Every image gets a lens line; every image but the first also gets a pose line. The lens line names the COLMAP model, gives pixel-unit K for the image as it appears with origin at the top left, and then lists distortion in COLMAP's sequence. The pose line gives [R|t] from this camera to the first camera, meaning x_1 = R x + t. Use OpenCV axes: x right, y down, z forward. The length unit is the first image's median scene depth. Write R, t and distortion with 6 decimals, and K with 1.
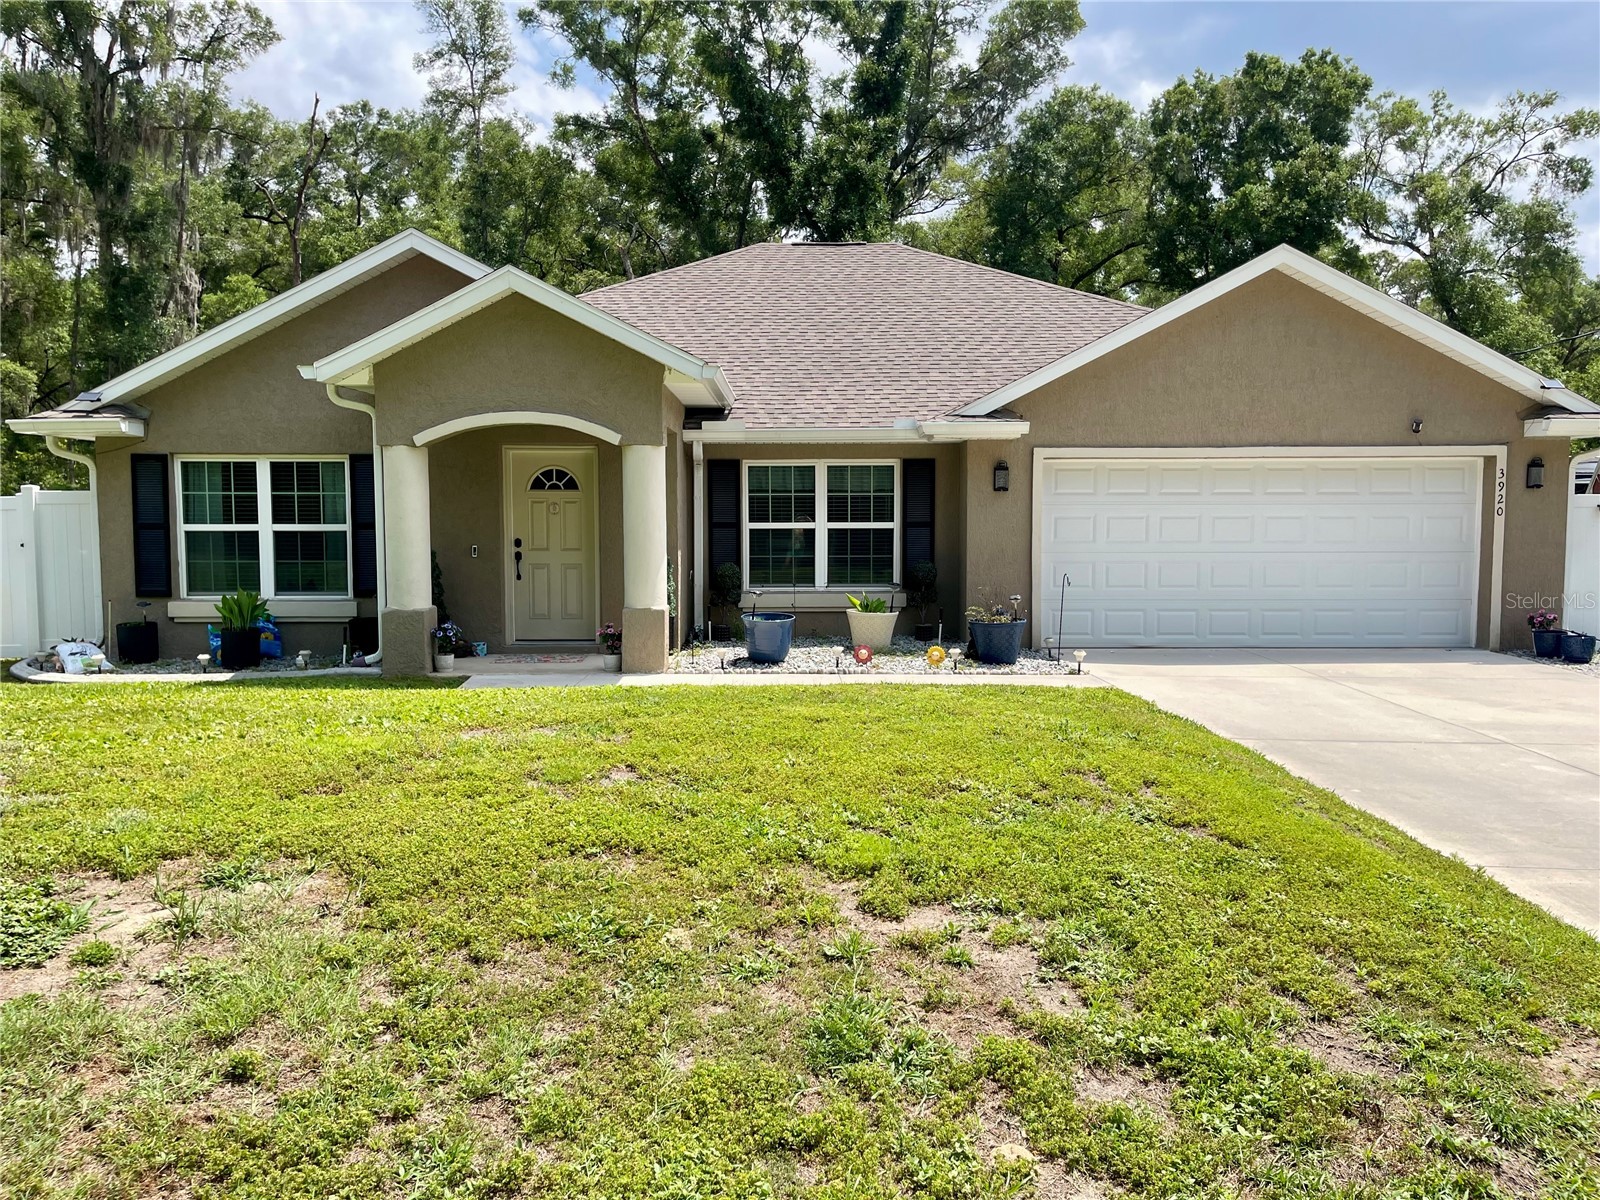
lens RADIAL K [[1229.4, 0, 813.3], [0, 1229.4, 587.3], [0, 0, 1]] dist [0.064075, -0.090153]
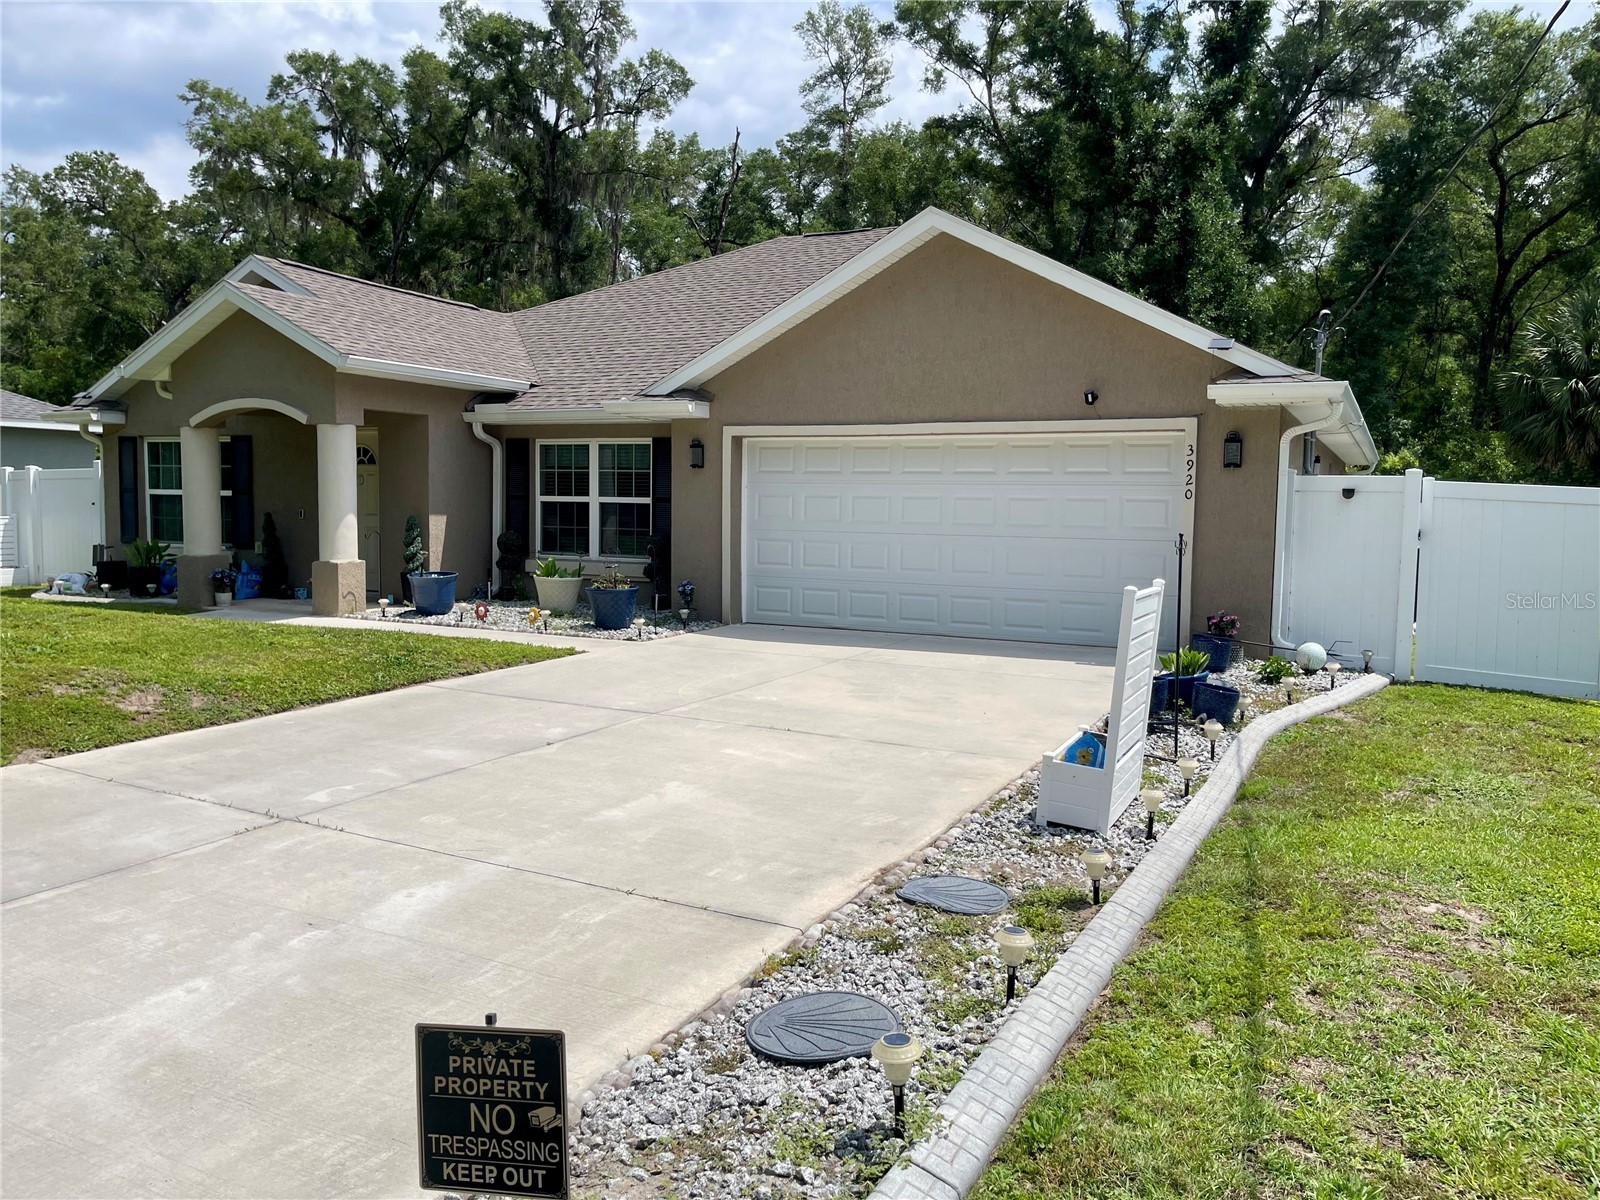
lens RADIAL K [[1229.4, 0, 813.3], [0, 1229.4, 587.3], [0, 0, 1]] dist [0.064075, -0.090153]
pose [[0.895074, 0.047157, -0.443418, 0.703590], [-0.046097, 0.998850, 0.013177, 0.003971], [0.443529, 0.008646, 0.896218, 0.117370]]
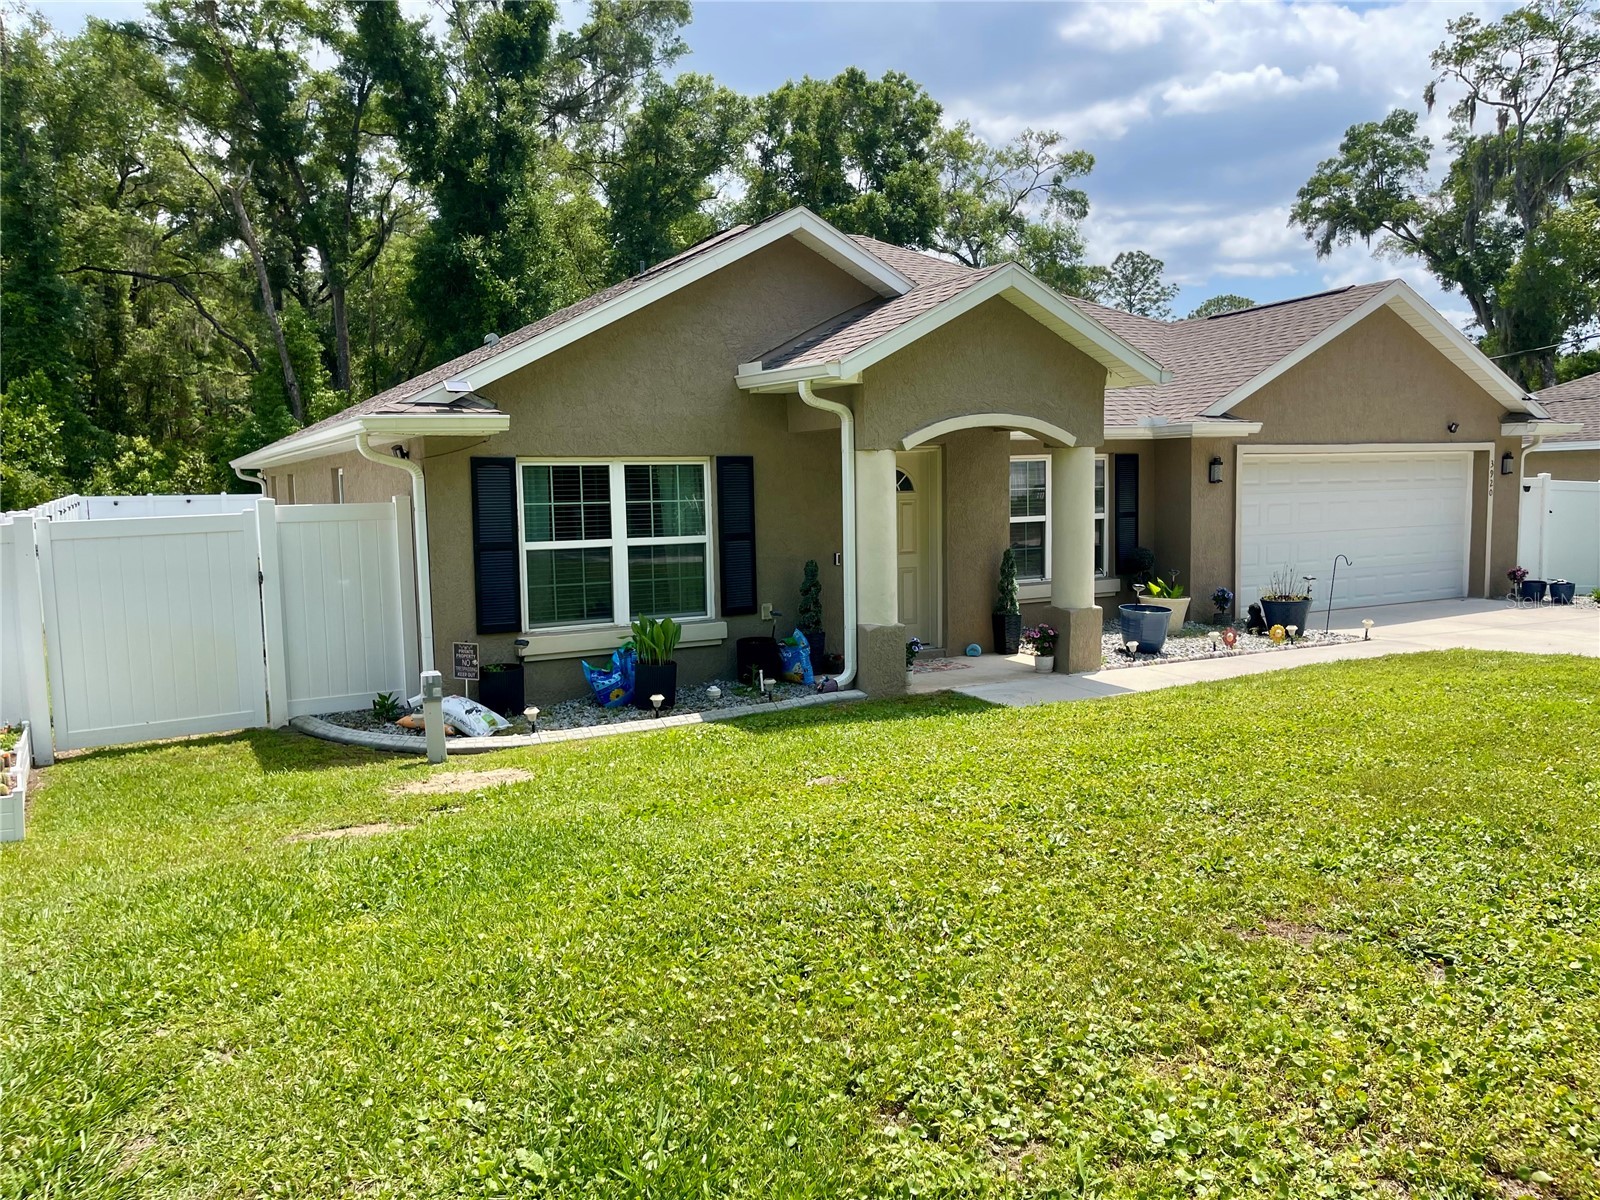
lens RADIAL K [[1229.4, 0, 813.3], [0, 1229.4, 587.3], [0, 0, 1]] dist [0.064075, -0.090153]
pose [[0.879909, -0.056039, 0.471825, -0.702595], [0.046154, 0.998405, 0.032508, -0.037390], [-0.472894, -0.006828, 0.881093, 0.182299]]
